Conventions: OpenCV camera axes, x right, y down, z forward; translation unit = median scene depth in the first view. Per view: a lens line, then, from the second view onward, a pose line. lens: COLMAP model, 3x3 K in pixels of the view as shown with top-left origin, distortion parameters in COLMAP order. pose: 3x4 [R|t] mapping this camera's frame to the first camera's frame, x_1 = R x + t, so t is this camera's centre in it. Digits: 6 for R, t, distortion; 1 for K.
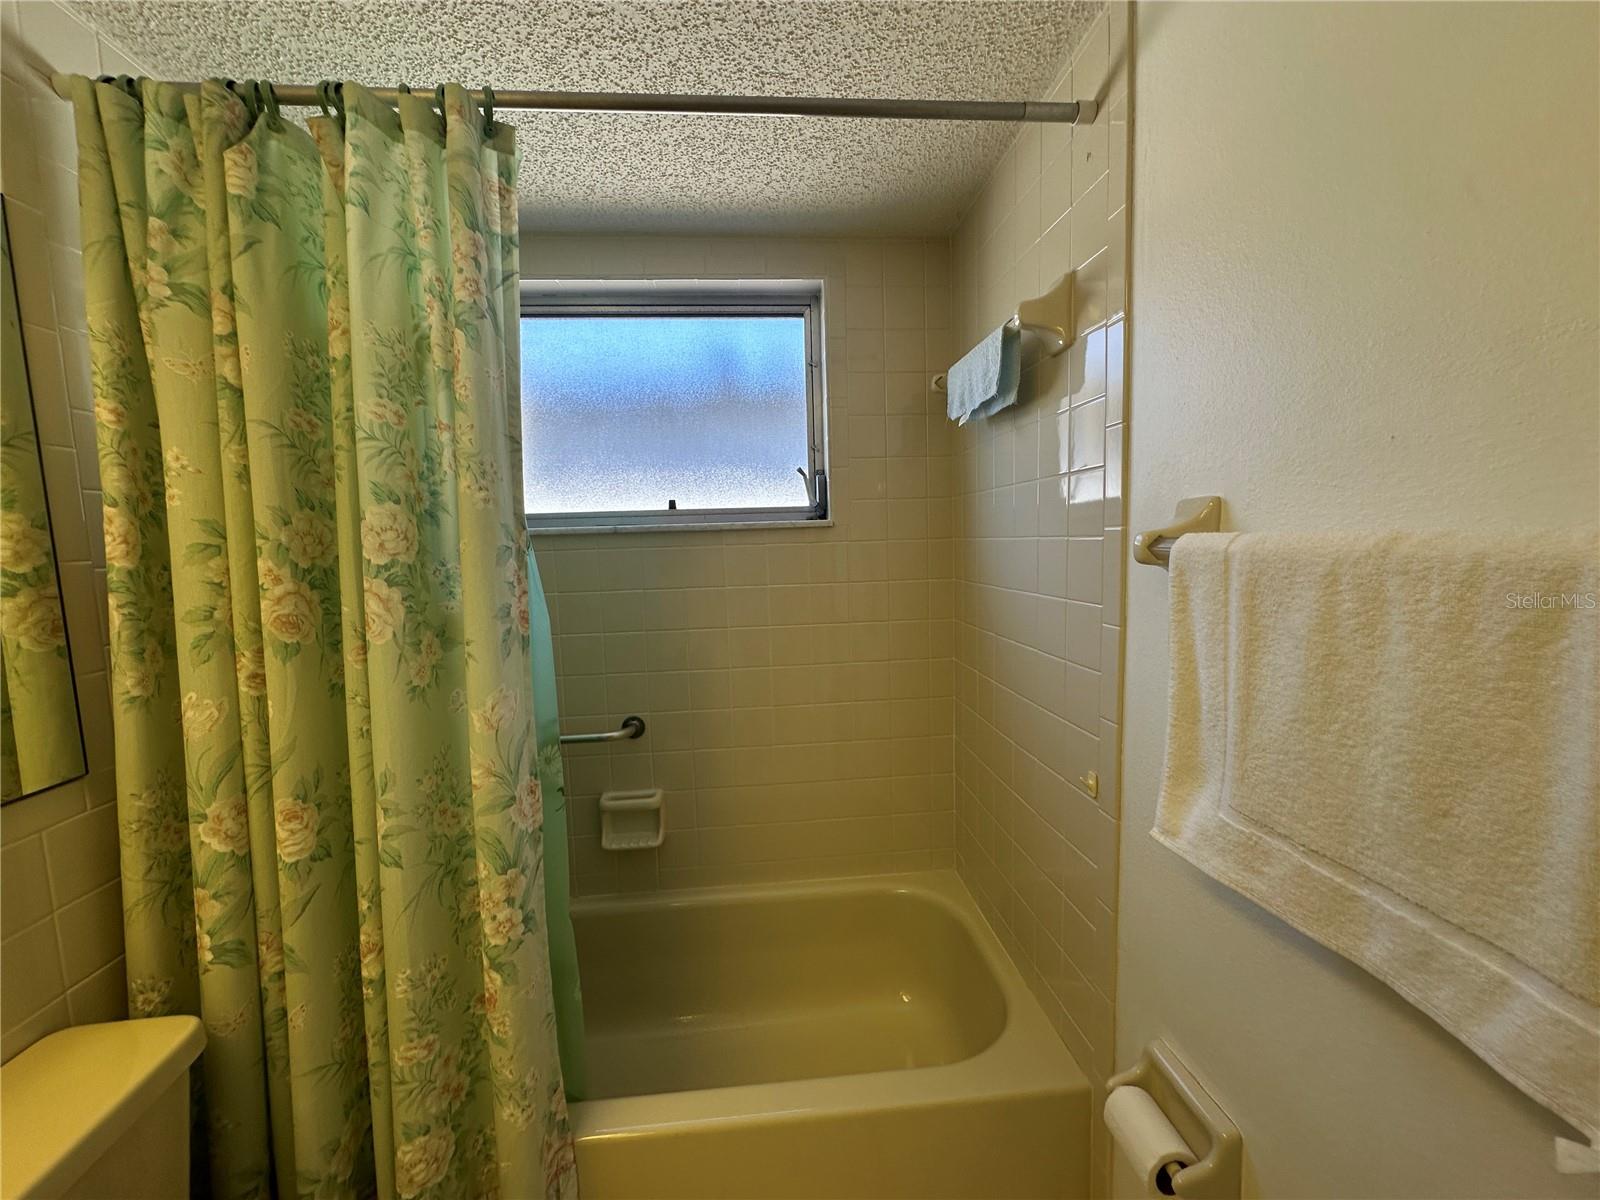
lens RADIAL K [[644.4, 0, 796.7], [0, 644.4, 579.7], [0, 0, 1]] dist [0.000017, -0.000005]
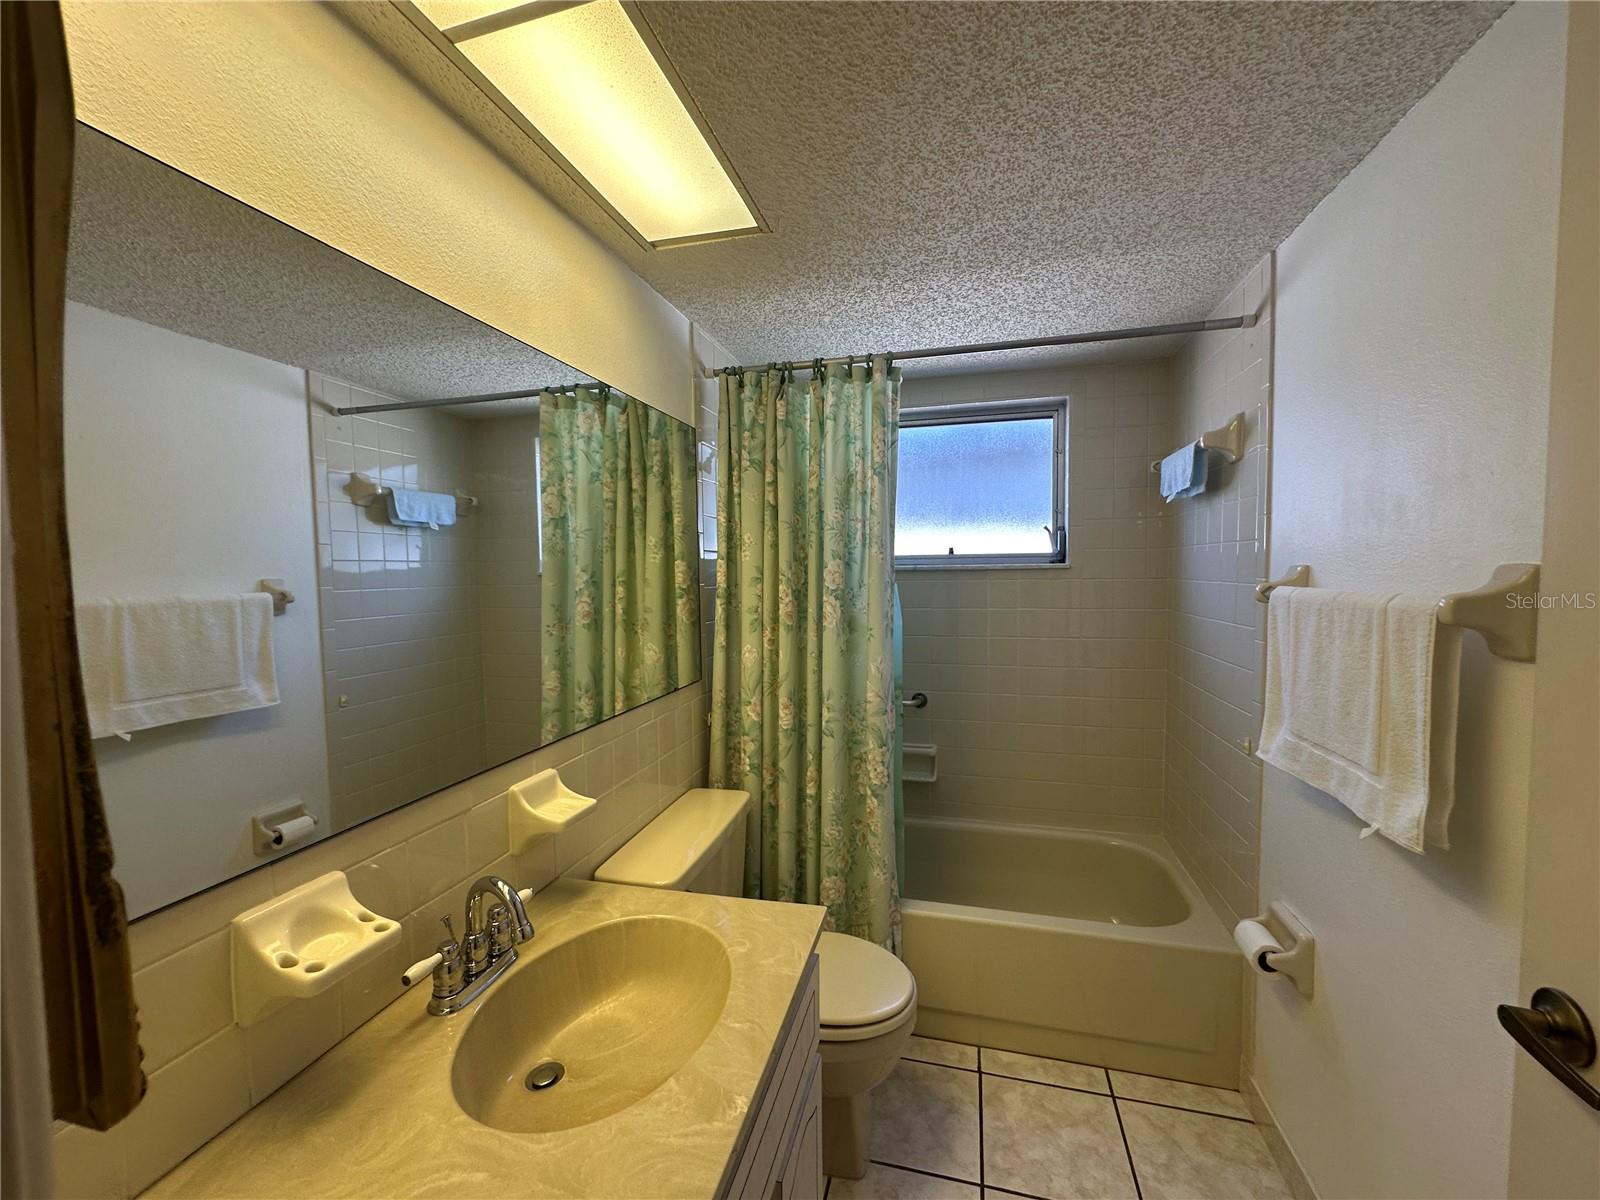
lens RADIAL K [[638.5, 0, 800.0], [0, 638.5, 600.0], [0, 0, 1]] dist [0.000568, 0.000159]
pose [[0.941178, 0.035549, -0.336037, -0.049148], [-0.037763, 0.999287, -0.000053, 0.015567], [0.335795, 0.012739, 0.941849, -0.932575]]
